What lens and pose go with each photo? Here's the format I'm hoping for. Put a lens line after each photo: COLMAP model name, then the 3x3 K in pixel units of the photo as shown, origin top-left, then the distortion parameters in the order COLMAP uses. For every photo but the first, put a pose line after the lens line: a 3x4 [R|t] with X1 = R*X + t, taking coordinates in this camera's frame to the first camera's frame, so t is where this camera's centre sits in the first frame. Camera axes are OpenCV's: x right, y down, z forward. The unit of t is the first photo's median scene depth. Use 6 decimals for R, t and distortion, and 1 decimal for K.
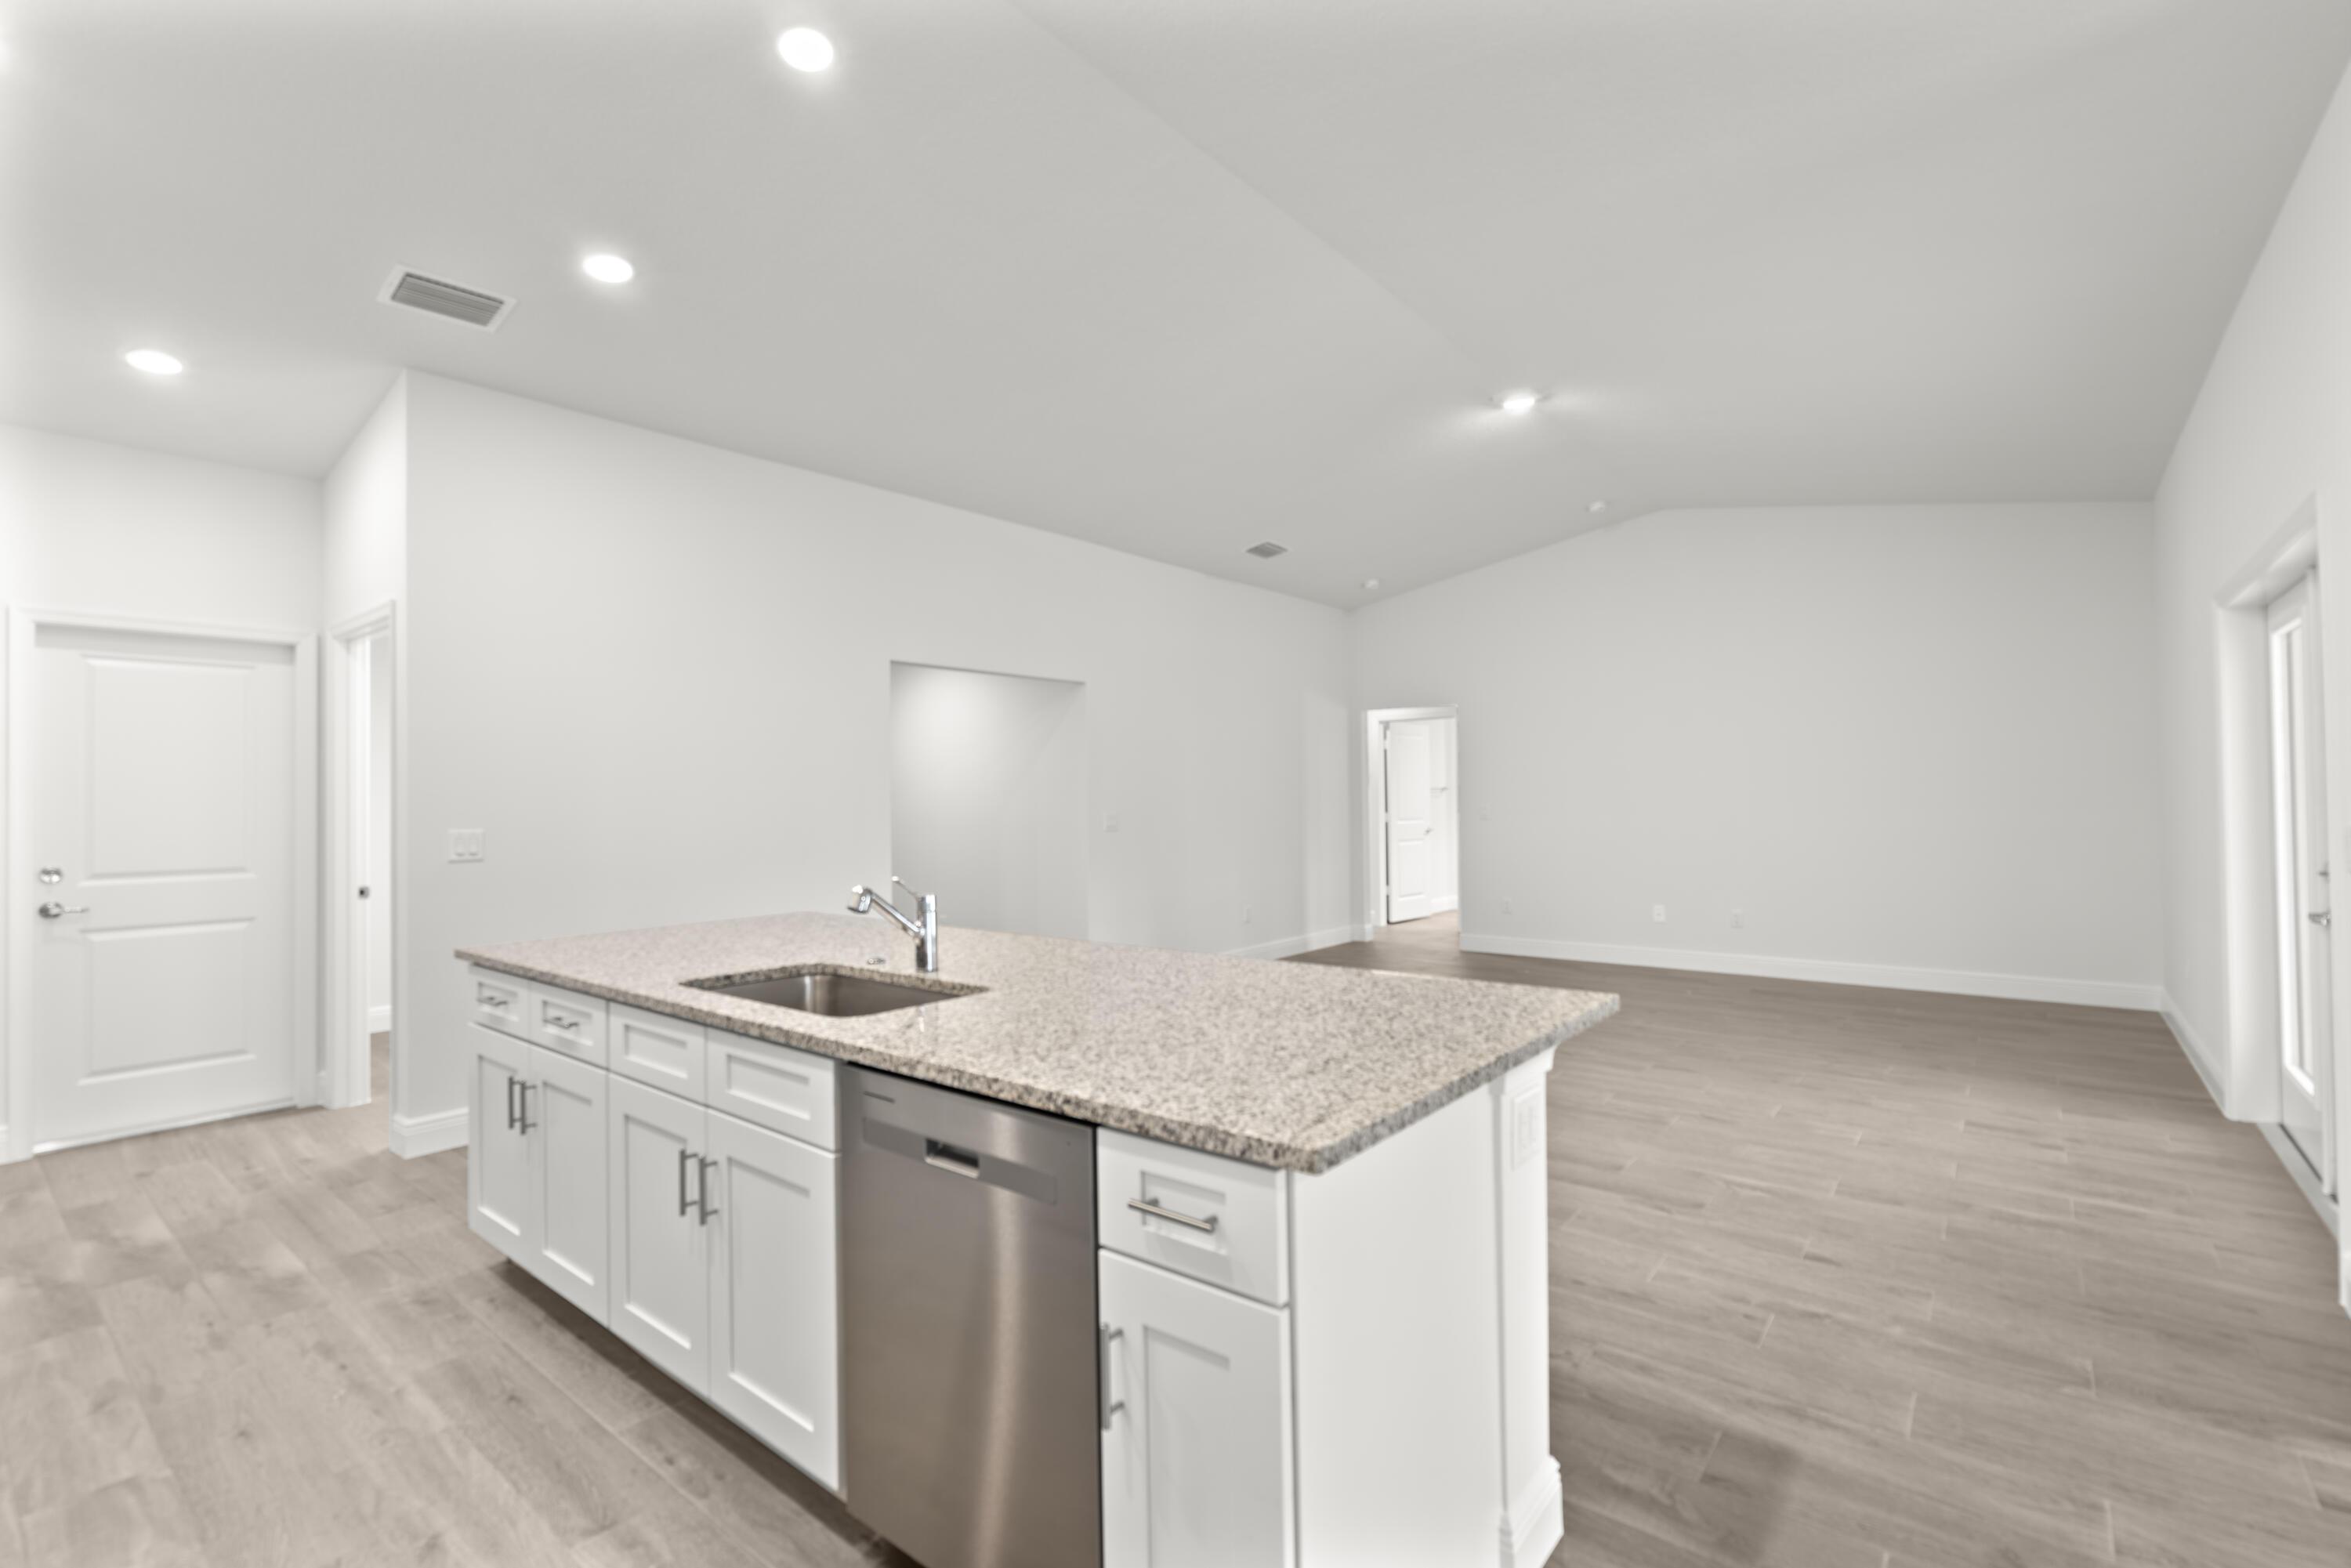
lens RADIAL K [[1052.2, 0, 1175.5], [0, 1052.2, 784.0], [0, 0, 1]] dist [-0.002292, 0.000332]
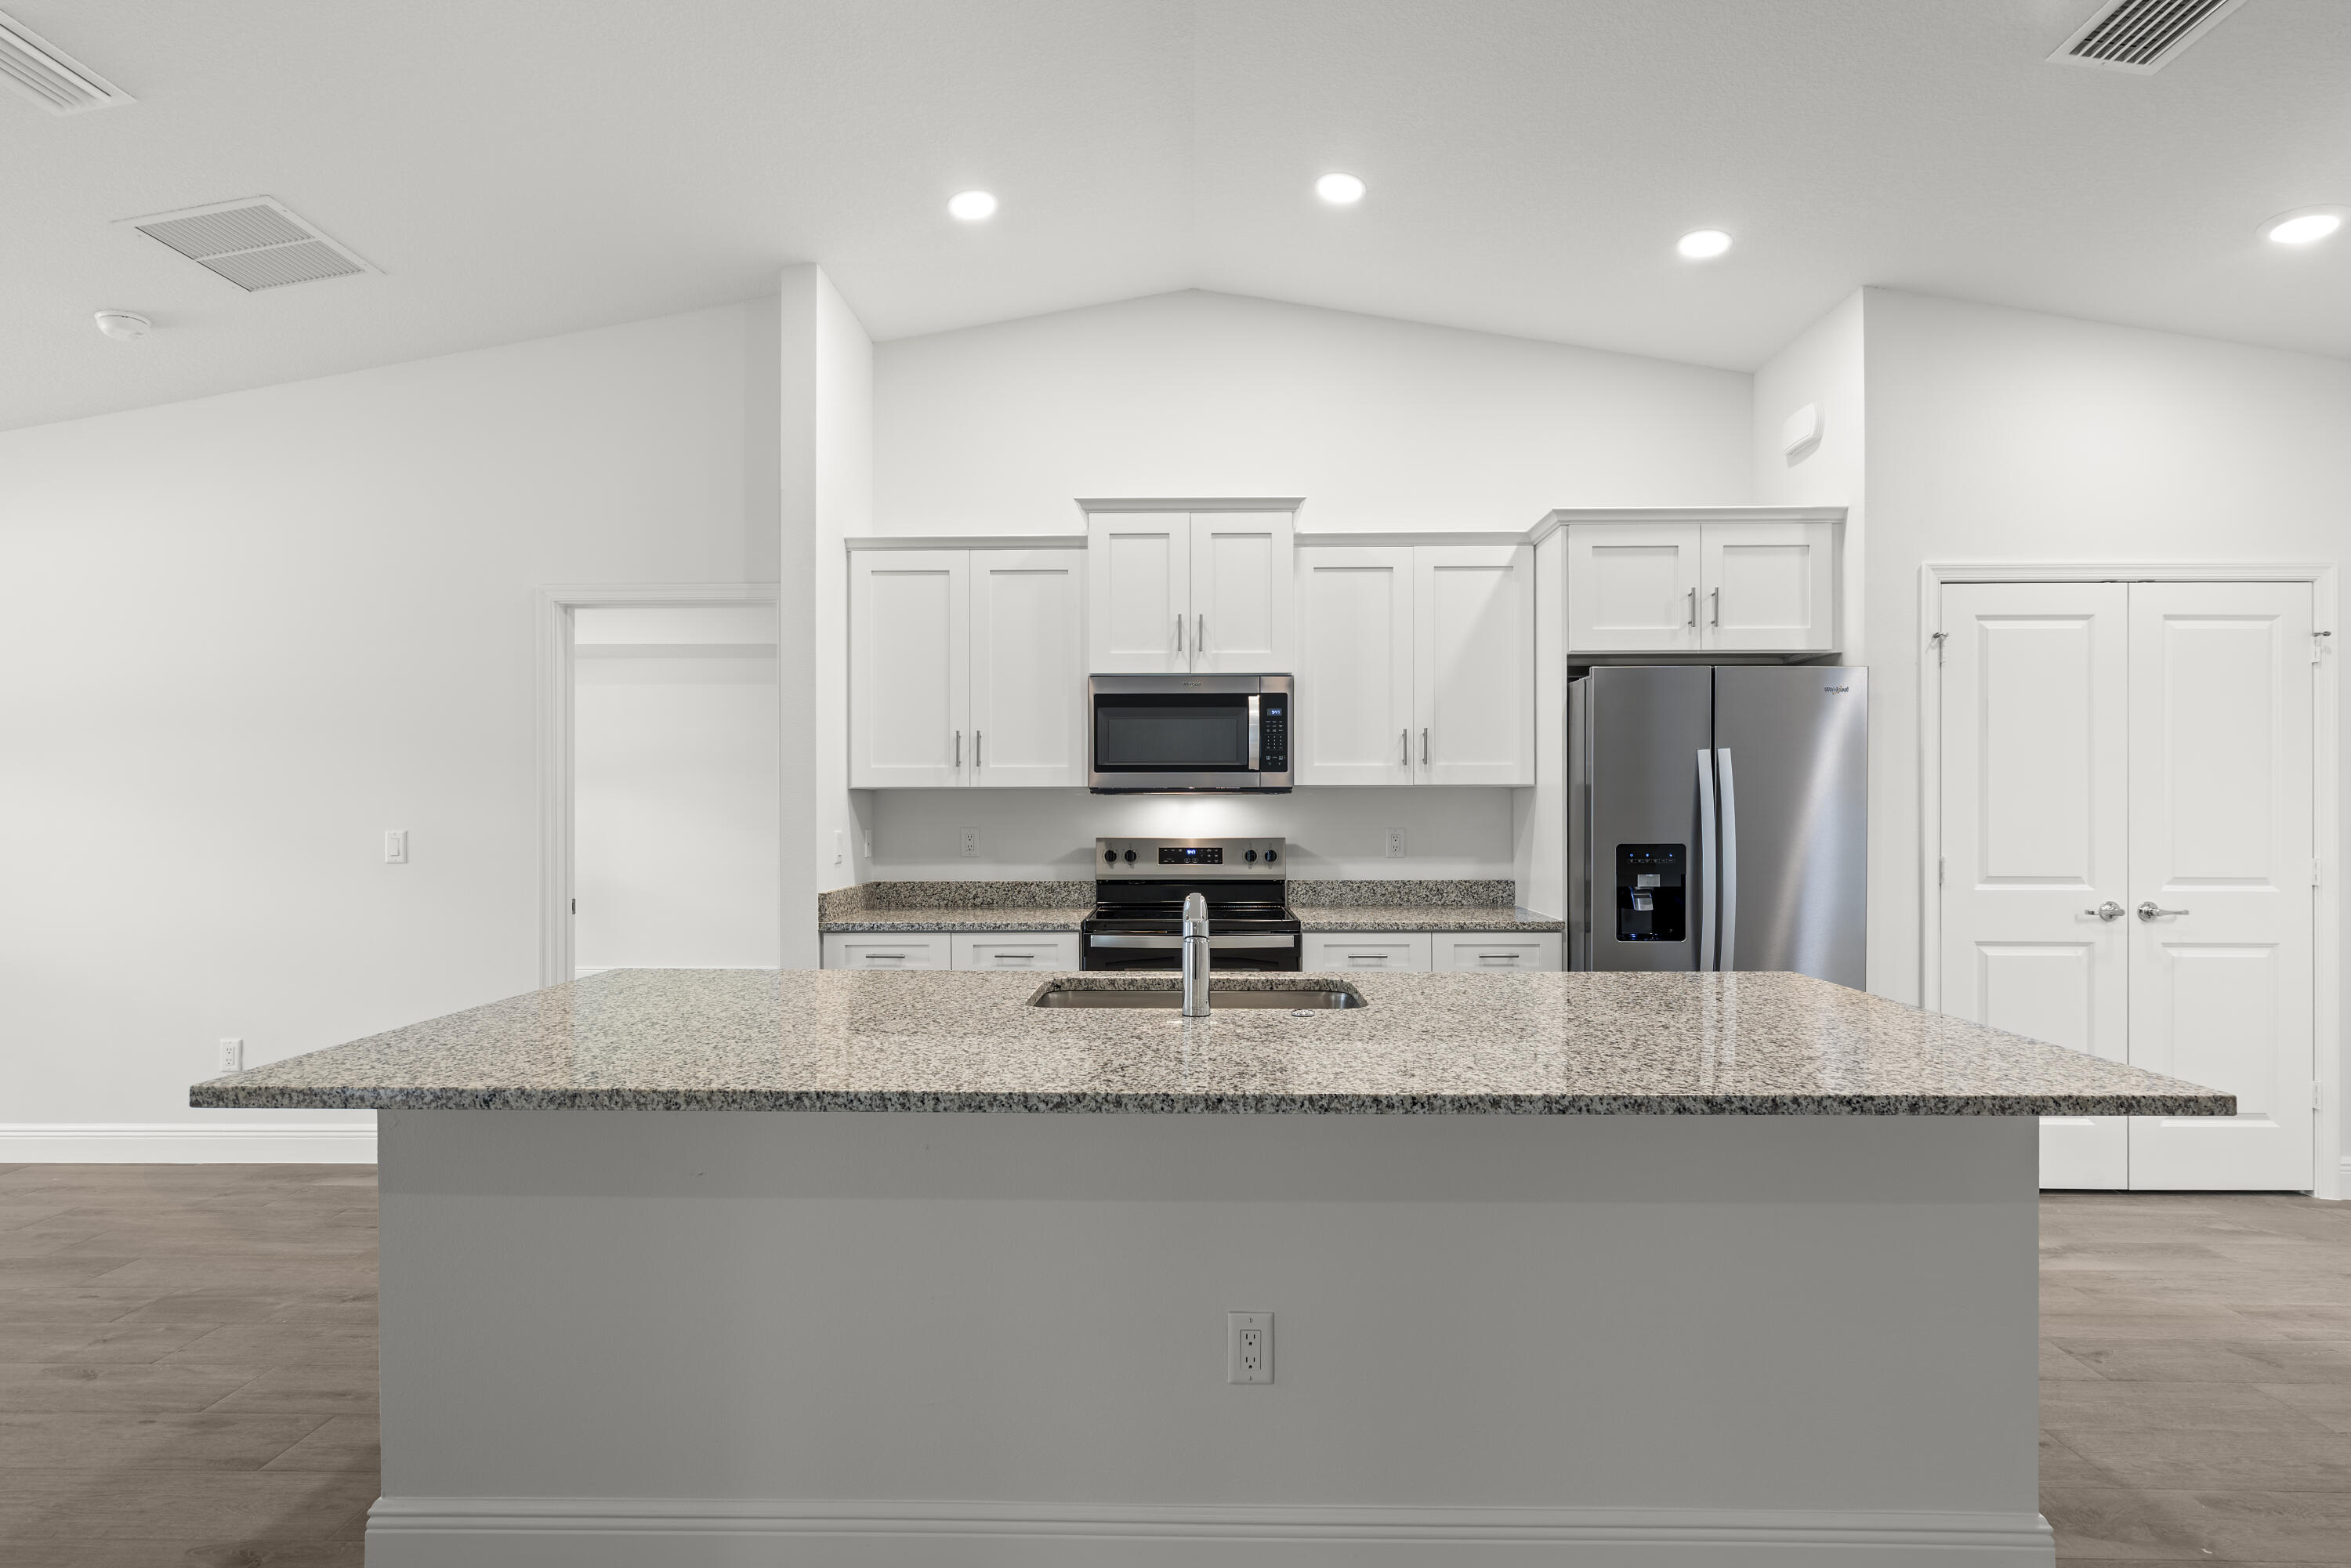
lens RADIAL K [[1104.0, 0, 1180.8], [0, 1104.0, 805.2], [0, 0, 1]] dist [0.000369, 0.000373]
pose [[-0.791687, 0.011547, -0.610817, 0.219510], [0.019029, 0.999802, -0.005764, 0.017184], [0.610630, -0.016187, -0.791751, 1.266474]]
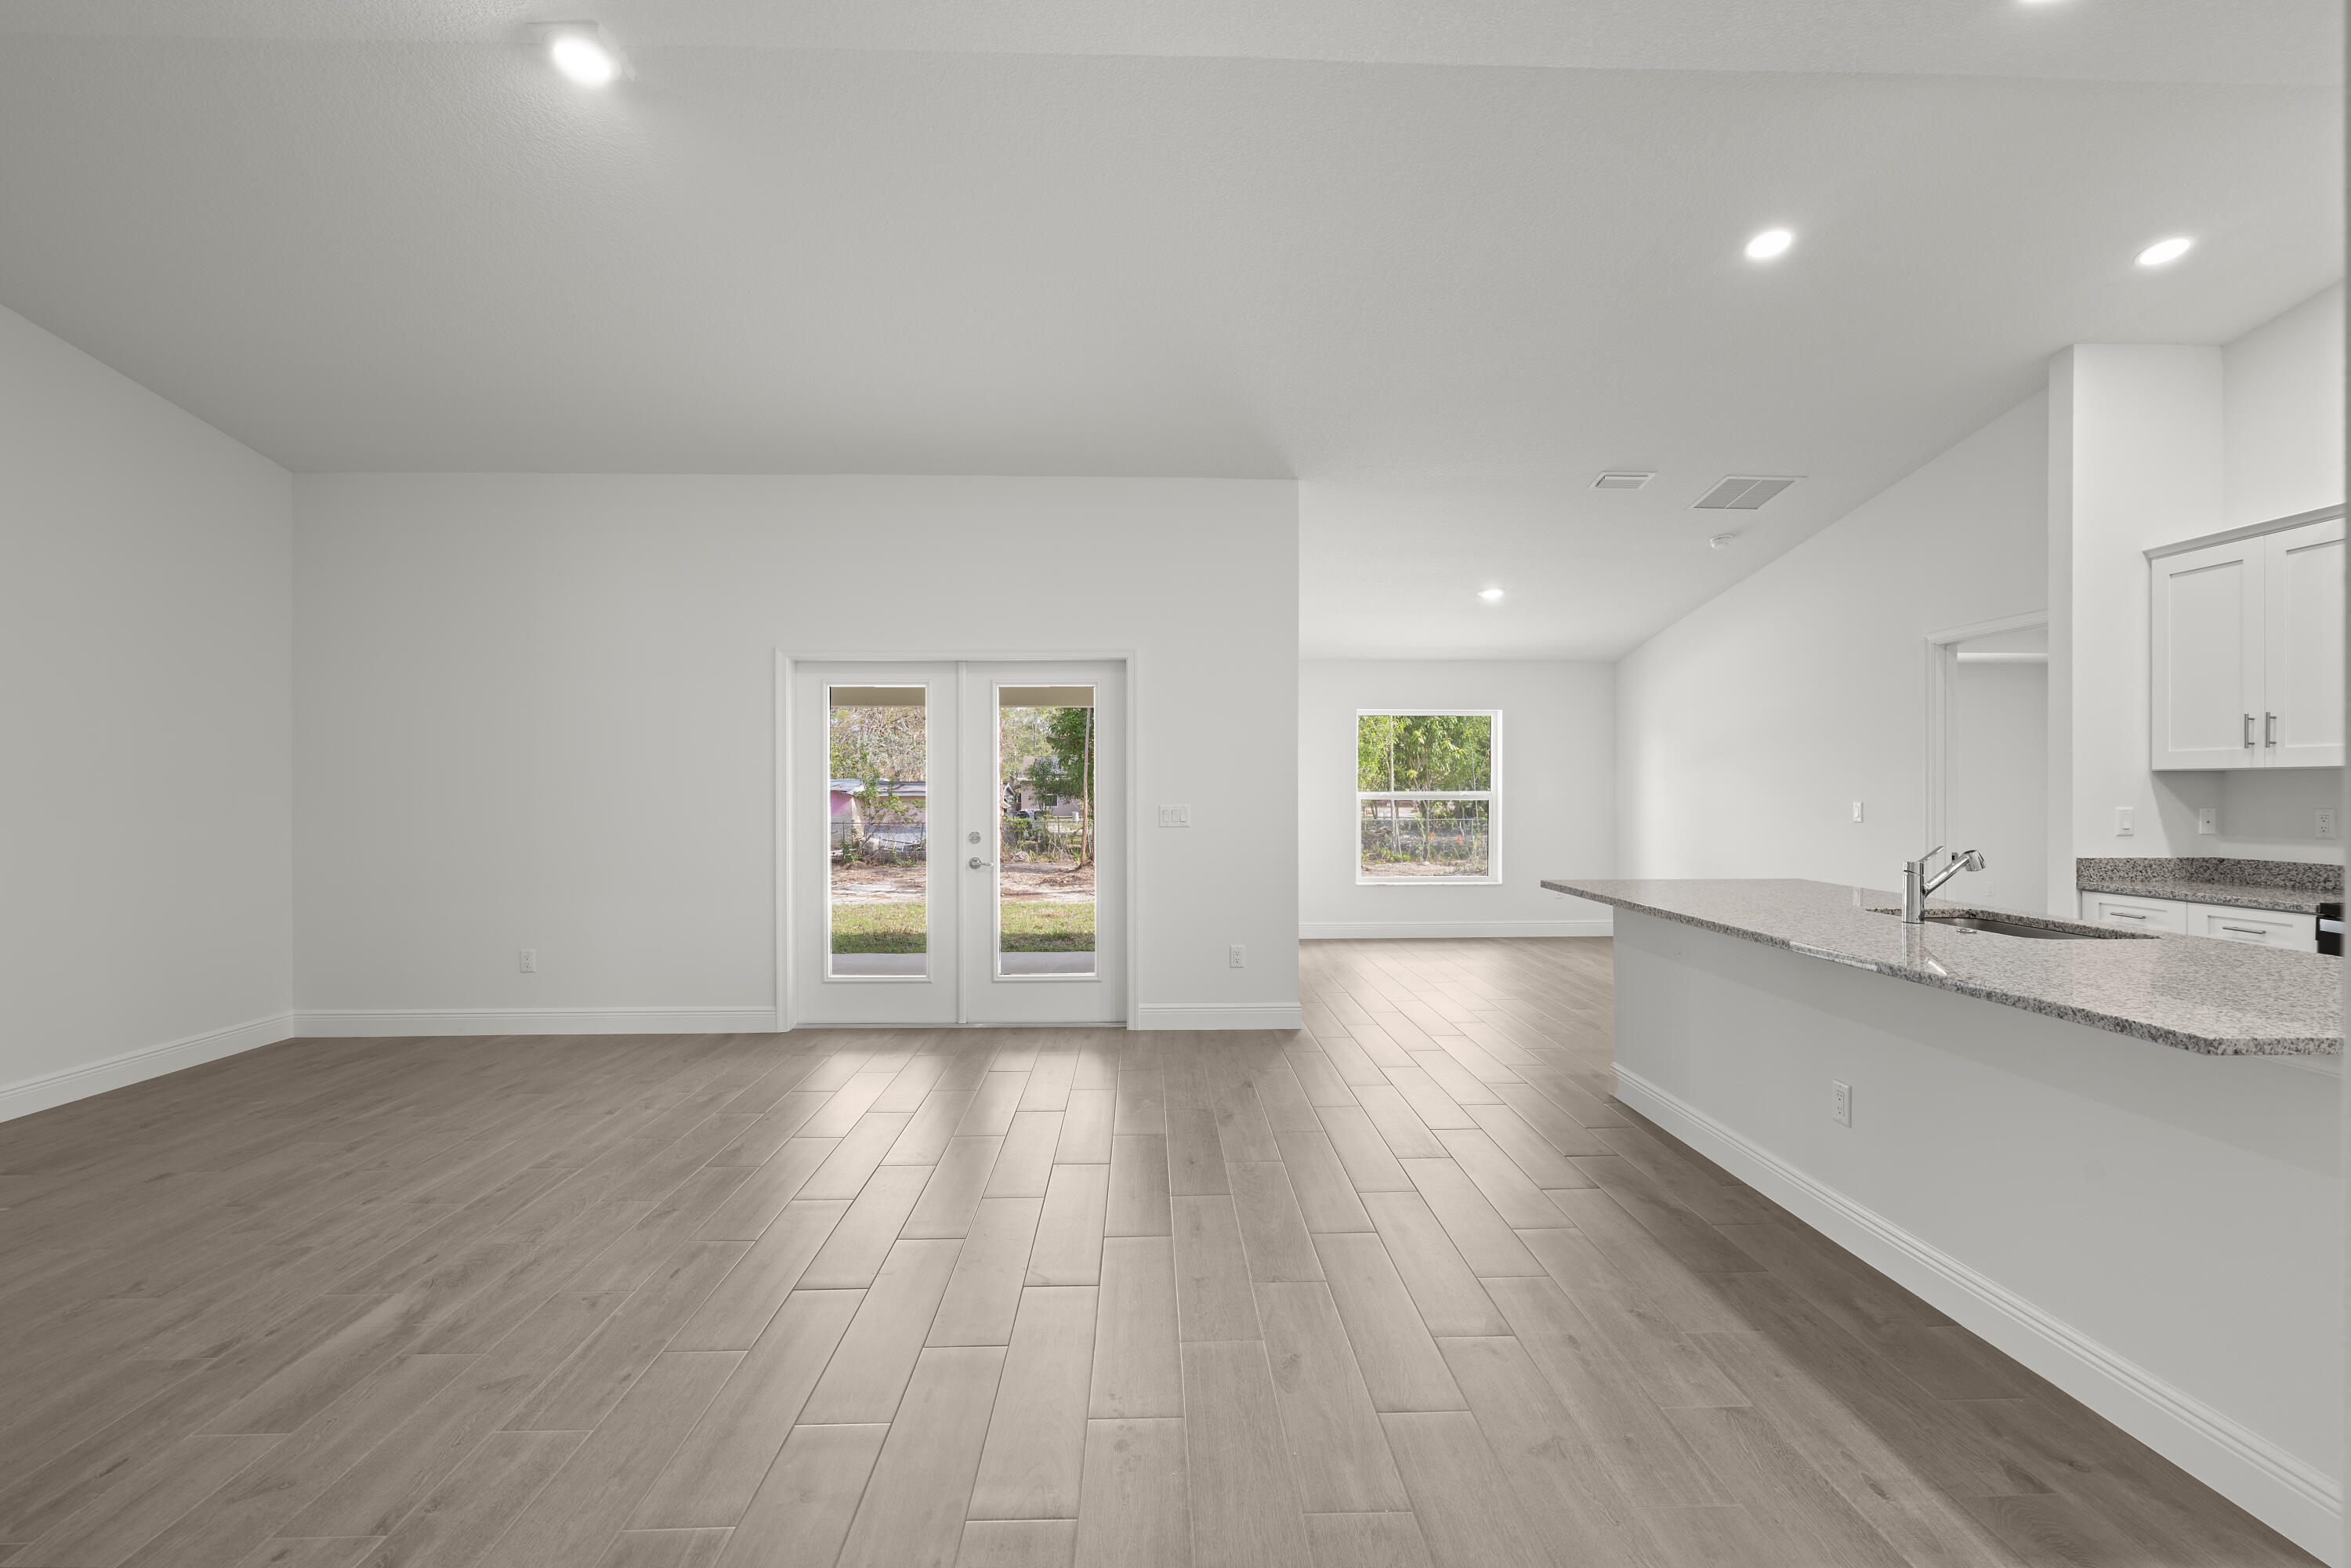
lens RADIAL K [[1052.2, 0, 1175.5], [0, 1052.2, 784.0], [0, 0, 1]] dist [-0.002292, 0.000332]
pose [[-0.648209, 0.015358, 0.761308, -0.466846], [-0.001803, 0.999763, -0.021704, 0.032314], [-0.761461, -0.015442, -0.648027, 1.876760]]
